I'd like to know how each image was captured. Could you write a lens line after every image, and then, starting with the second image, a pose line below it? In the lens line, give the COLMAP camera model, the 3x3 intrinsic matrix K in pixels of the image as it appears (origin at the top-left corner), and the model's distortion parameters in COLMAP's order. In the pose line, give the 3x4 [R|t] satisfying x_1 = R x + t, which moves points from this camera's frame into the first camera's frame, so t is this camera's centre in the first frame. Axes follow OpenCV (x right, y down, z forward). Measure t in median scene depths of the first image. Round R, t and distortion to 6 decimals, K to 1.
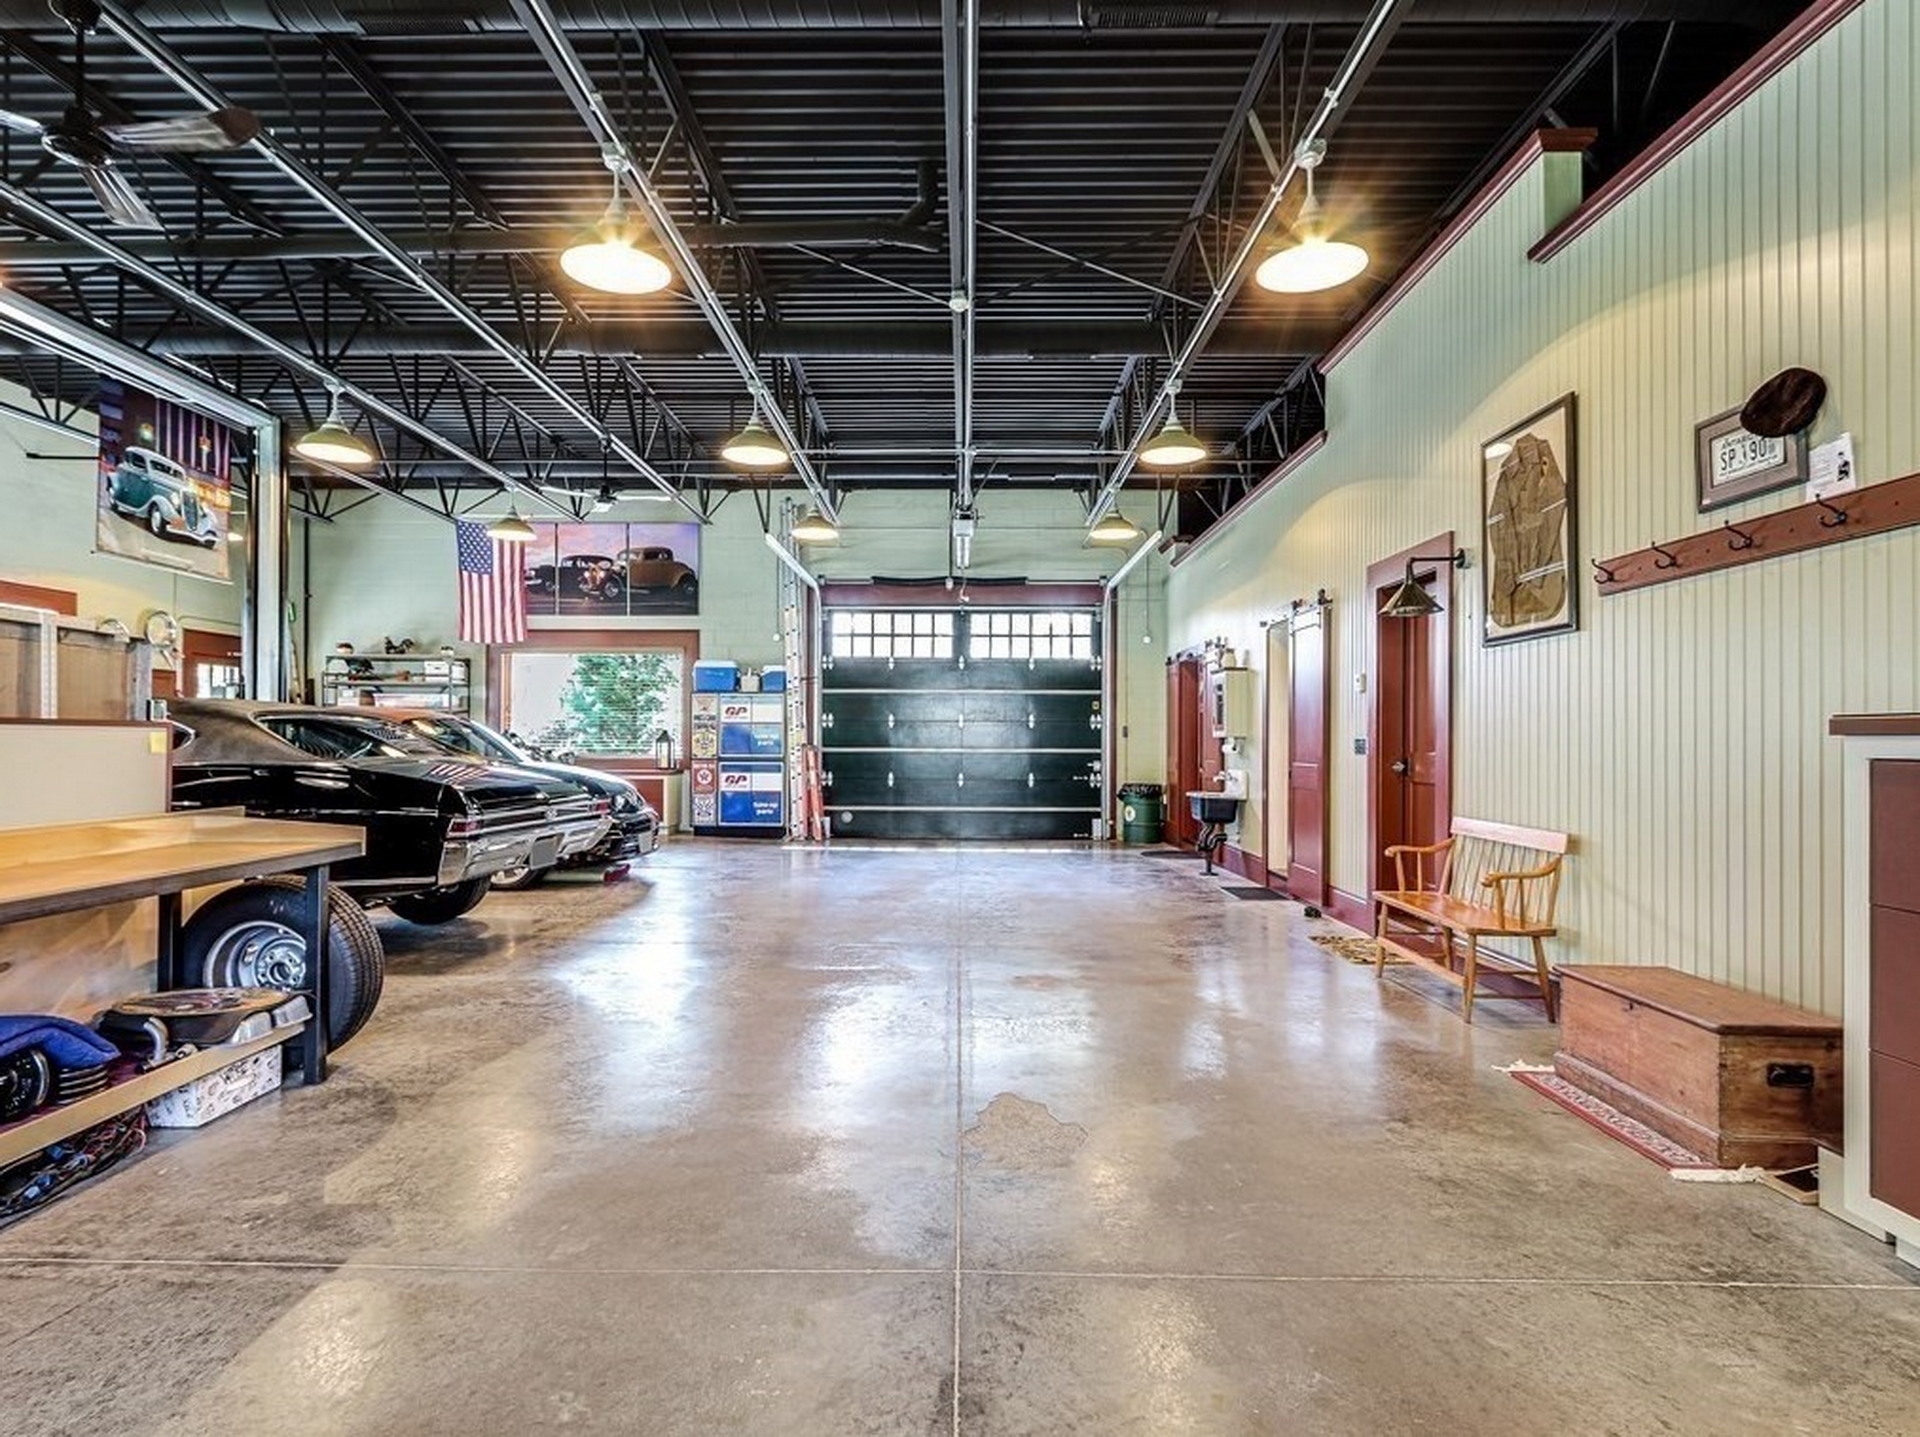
lens RADIAL K [[1015.1, 0, 937.2], [0, 1015.1, 742.1], [0, 0, 1]] dist [0.000639, -0.000359]
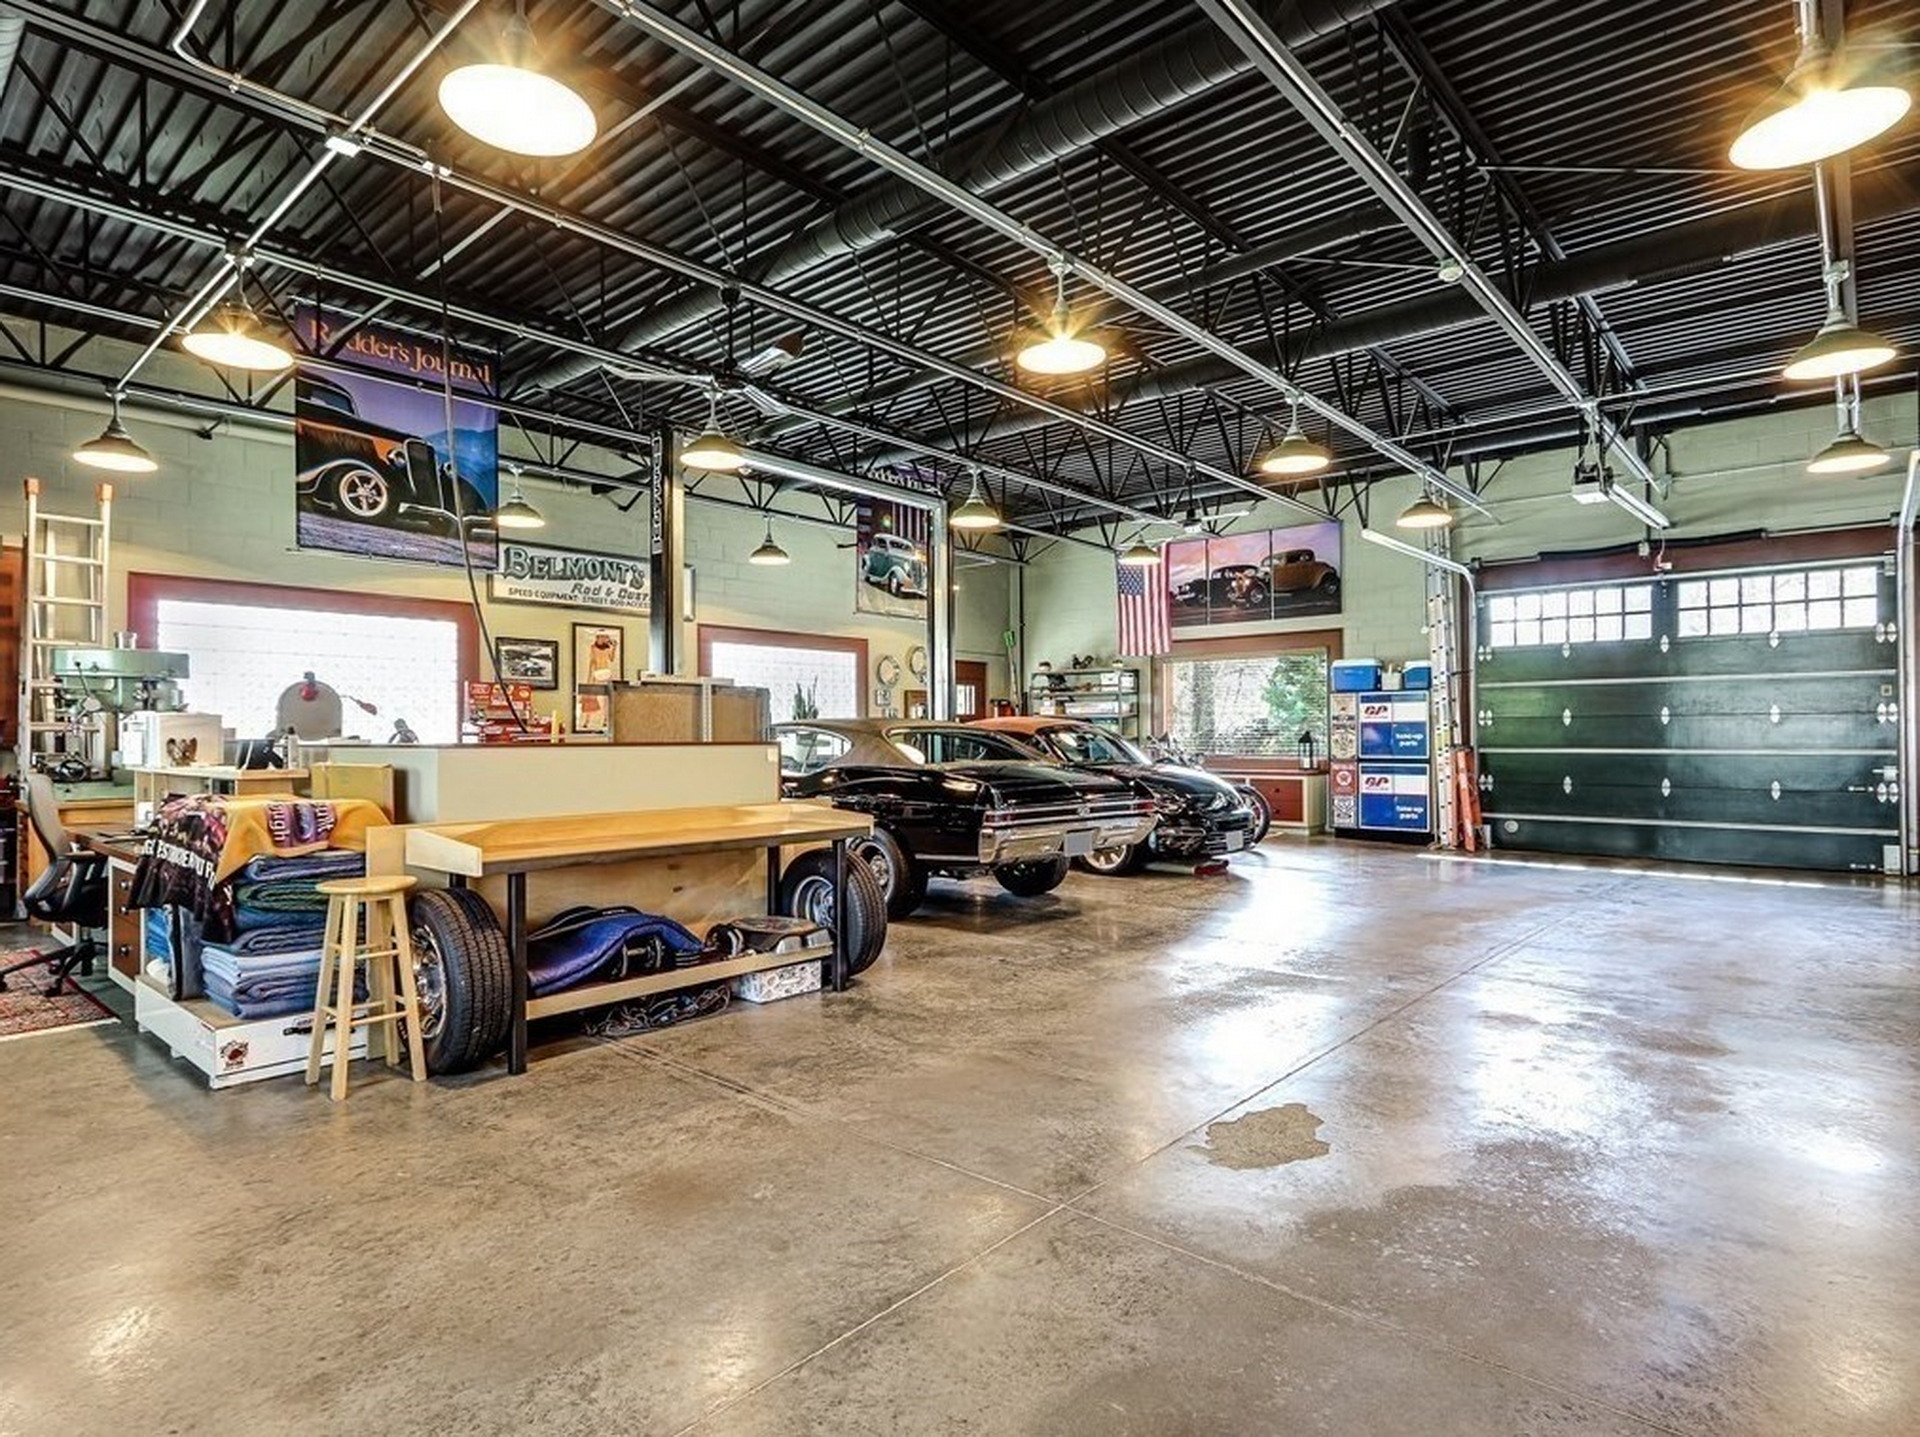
lens RADIAL K [[1015.1, 0, 937.2], [0, 1015.1, 742.1], [0, 0, 1]] dist [0.000639, -0.000359]
pose [[0.759569, -0.005039, -0.650408, 0.112326], [0.007708, 0.999970, 0.001255, -0.004971], [0.650382, -0.005966, 0.759584, -0.001291]]
